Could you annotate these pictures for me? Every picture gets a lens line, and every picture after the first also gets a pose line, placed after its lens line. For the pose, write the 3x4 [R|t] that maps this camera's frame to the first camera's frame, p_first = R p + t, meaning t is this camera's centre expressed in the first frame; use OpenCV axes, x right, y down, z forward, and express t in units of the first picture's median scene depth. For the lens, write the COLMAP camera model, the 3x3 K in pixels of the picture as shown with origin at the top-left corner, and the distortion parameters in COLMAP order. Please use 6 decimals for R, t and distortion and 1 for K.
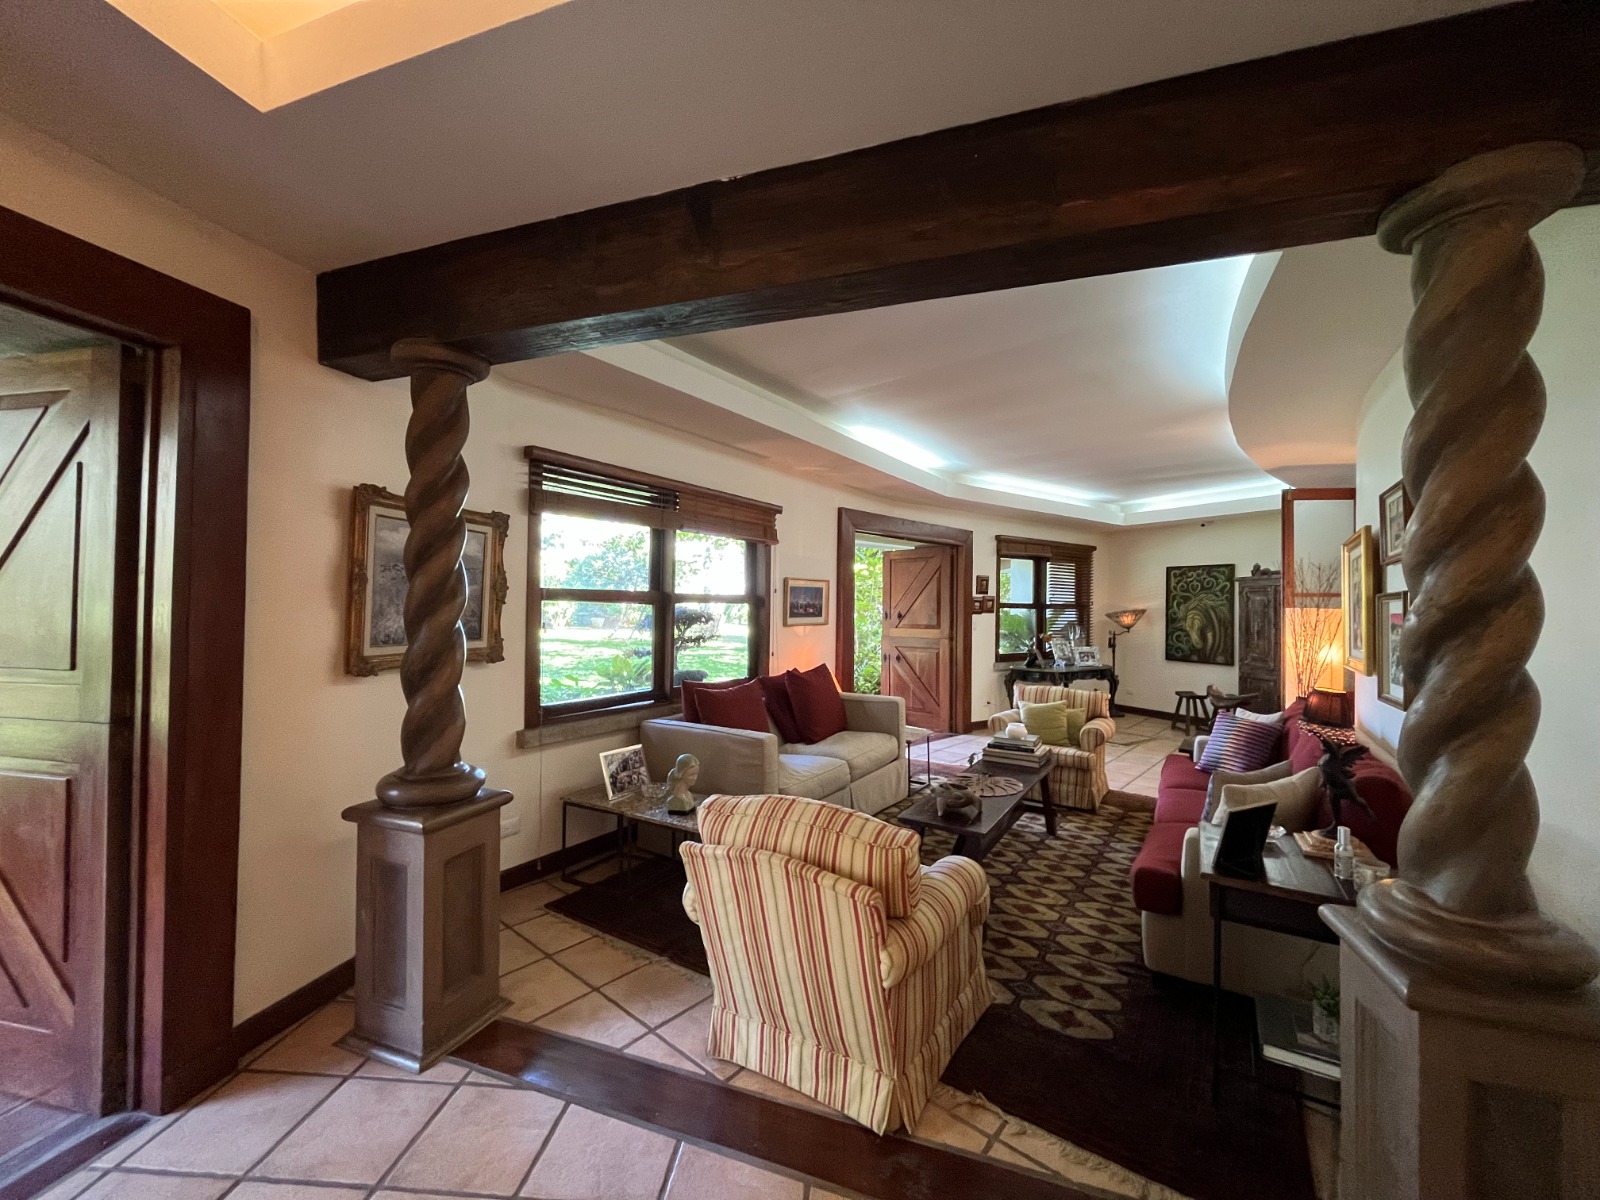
lens RADIAL K [[645.4, 0, 795.8], [0, 645.4, 597.0], [0, 0, 1]] dist [-0.002022, -0.000236]
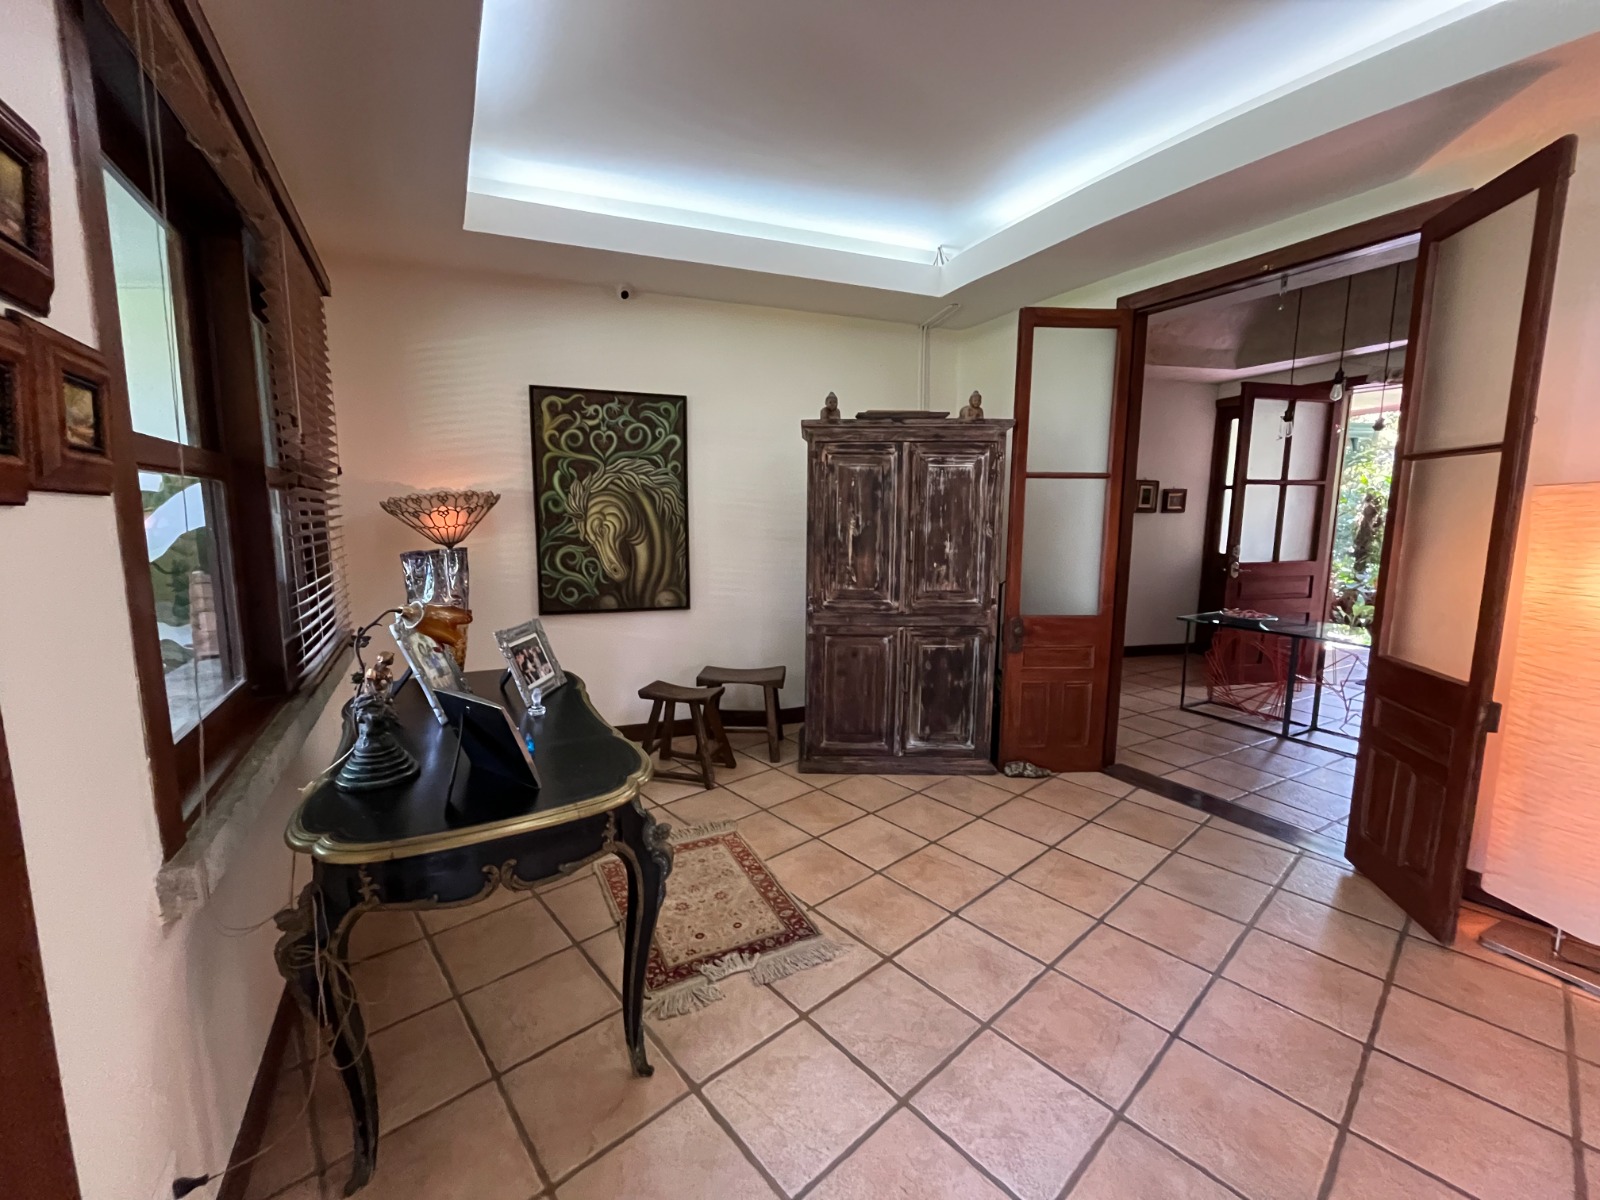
lens RADIAL K [[645.4, 0, 795.8], [0, 645.4, 597.0], [0, 0, 1]] dist [-0.002022, -0.000236]
pose [[0.118603, -0.139699, 0.983065, 0.191385], [-0.018976, 0.989554, 0.142910, 0.023966], [-0.992760, -0.035604, 0.114713, 0.818452]]
